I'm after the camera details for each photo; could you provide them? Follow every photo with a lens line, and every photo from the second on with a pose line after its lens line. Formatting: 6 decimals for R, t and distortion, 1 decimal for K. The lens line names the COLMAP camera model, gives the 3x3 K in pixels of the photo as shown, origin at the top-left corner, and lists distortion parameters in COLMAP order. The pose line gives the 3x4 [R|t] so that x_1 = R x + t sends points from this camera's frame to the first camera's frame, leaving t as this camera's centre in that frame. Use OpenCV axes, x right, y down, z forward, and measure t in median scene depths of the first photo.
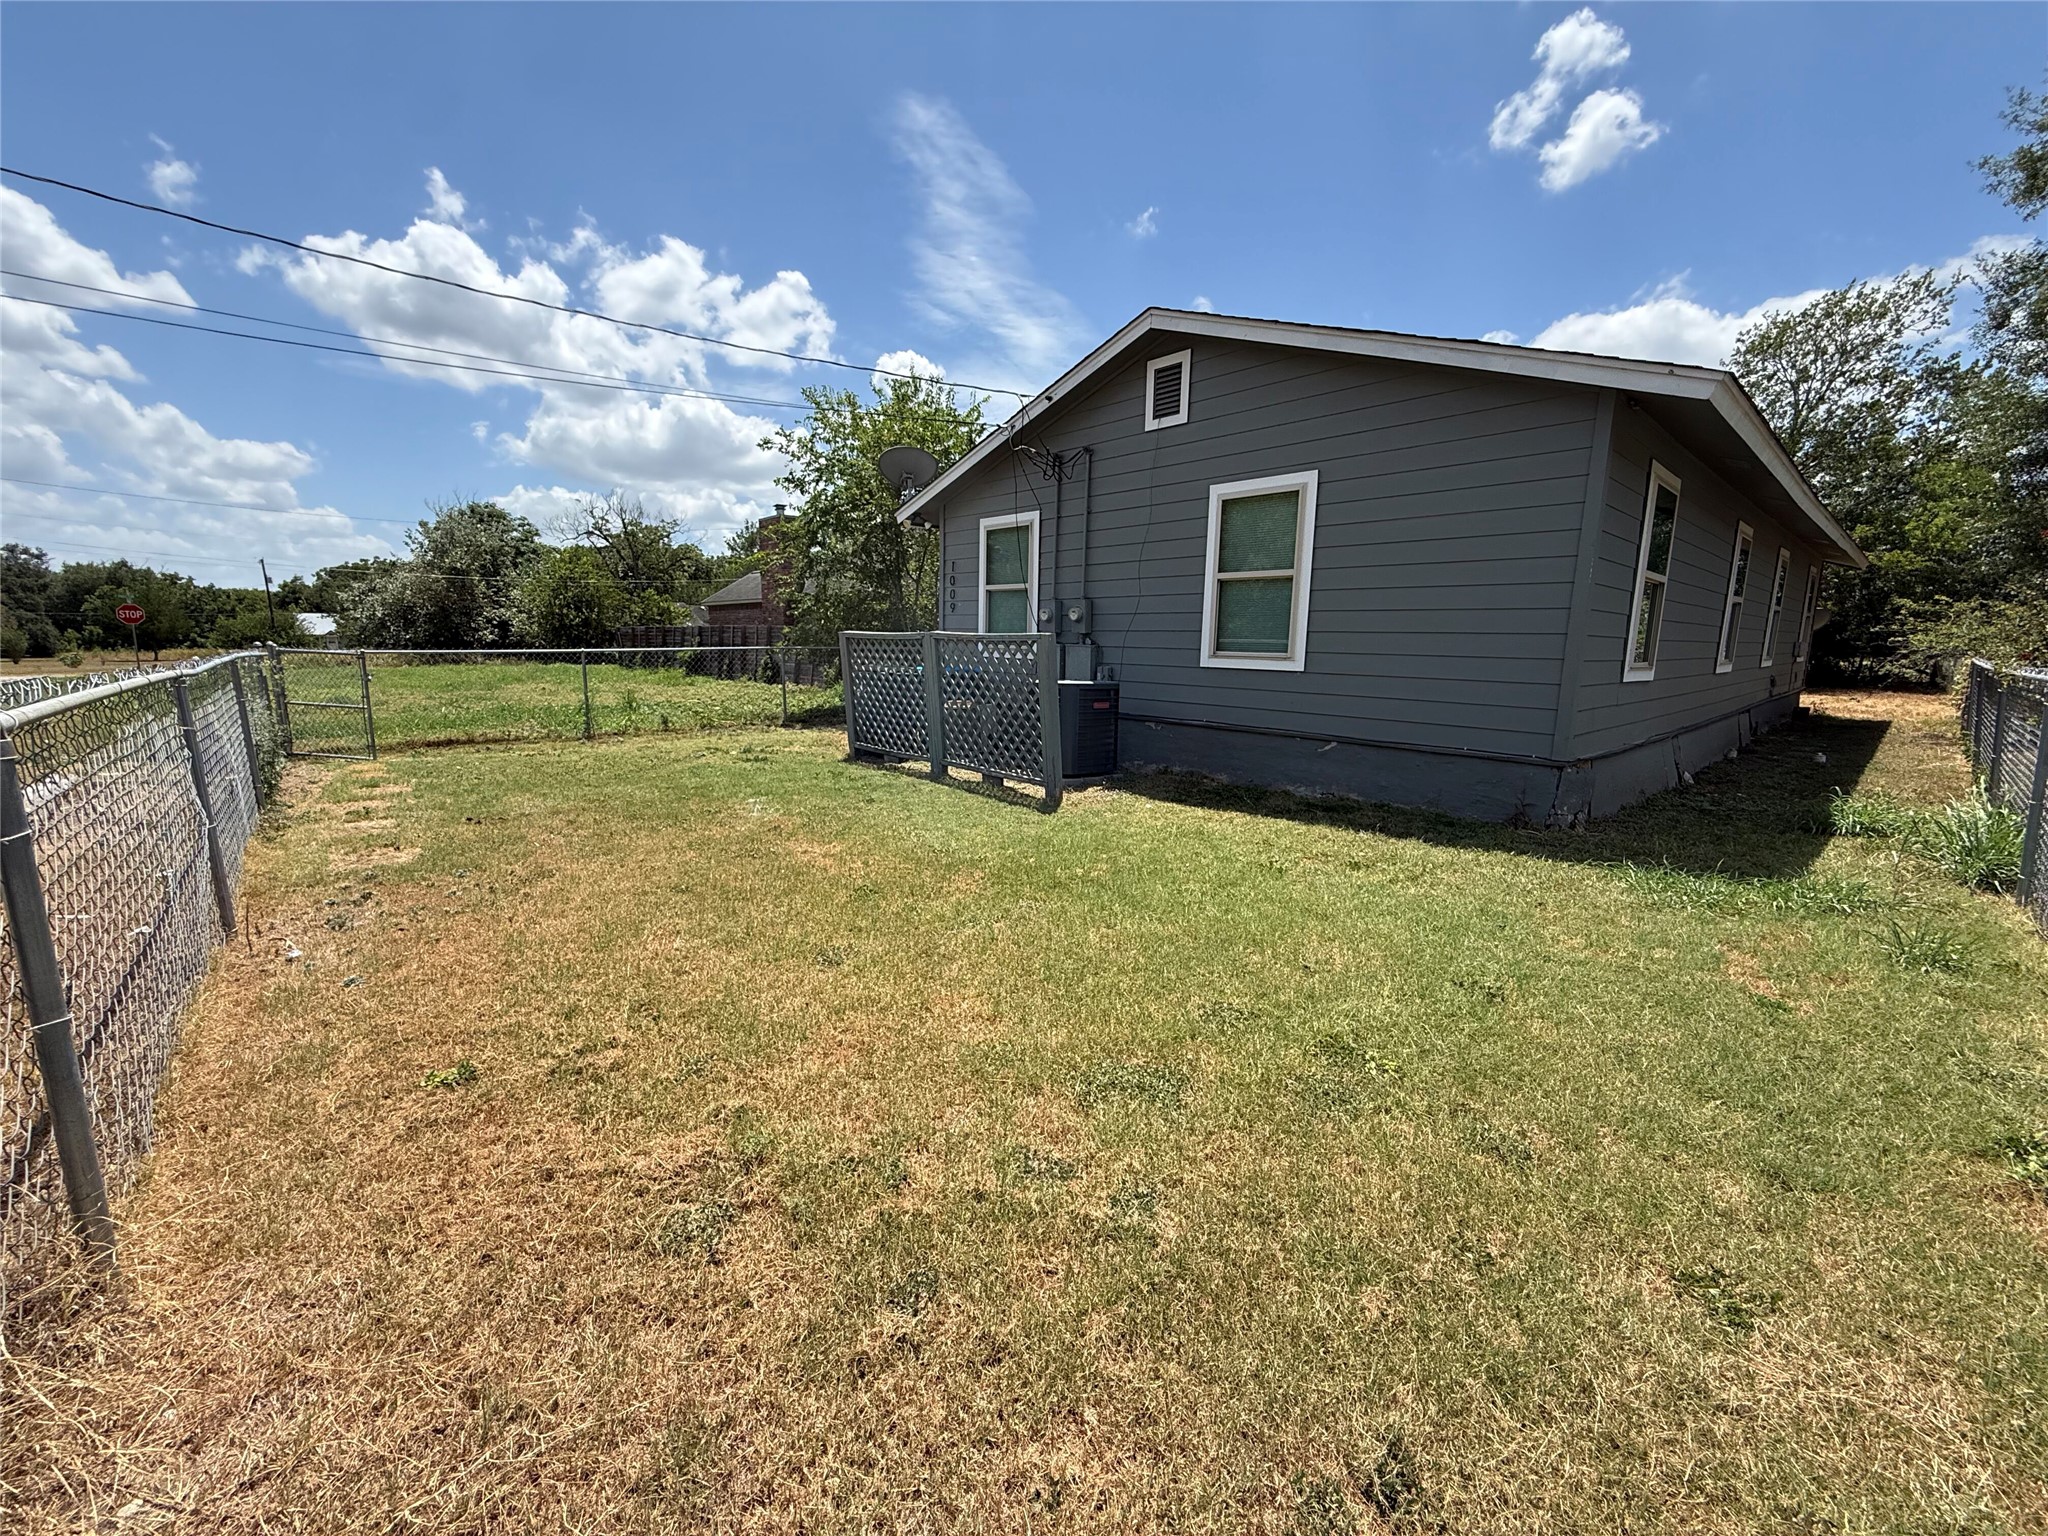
lens RADIAL K [[806.5, 0, 1024.0], [0, 806.5, 768.0], [0, 0, 1]] dist [-0.000089, -0.000189]
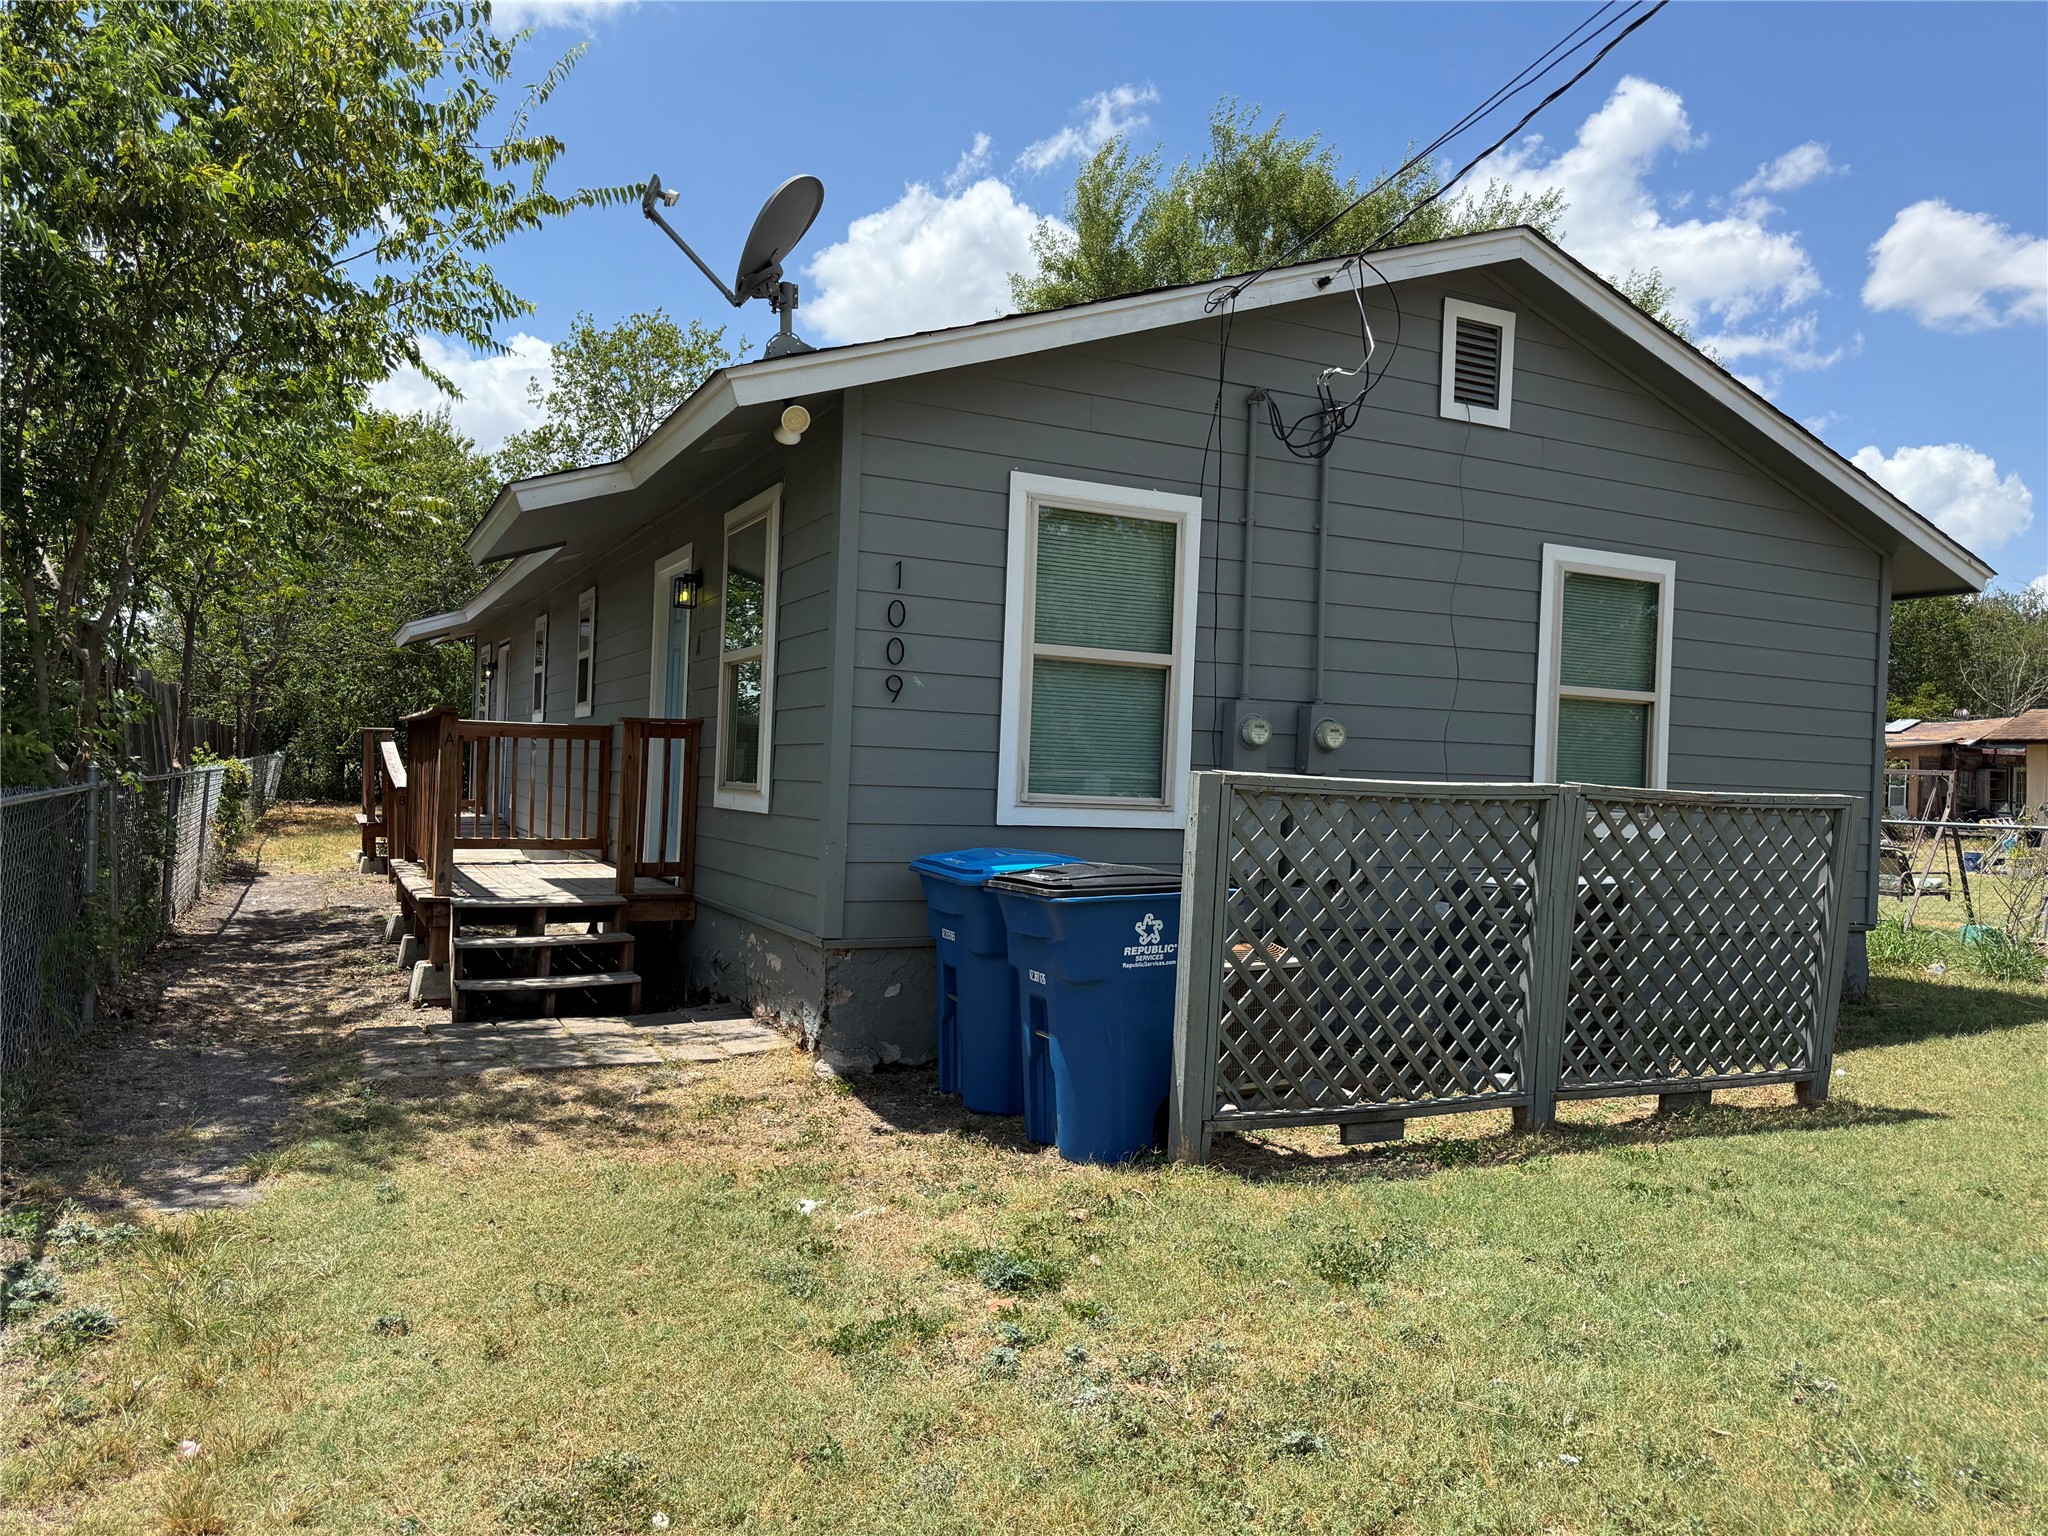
lens RADIAL K [[1493.3, 0, 1024.0], [0, 1493.3, 768.0], [0, 0, 1]] dist [0.004049, 0.000101]
pose [[0.283414, -0.004764, 0.958986, -0.935750], [0.120383, 0.992254, -0.030648, -0.187609], [-0.951412, 0.124132, 0.281793, 1.042209]]
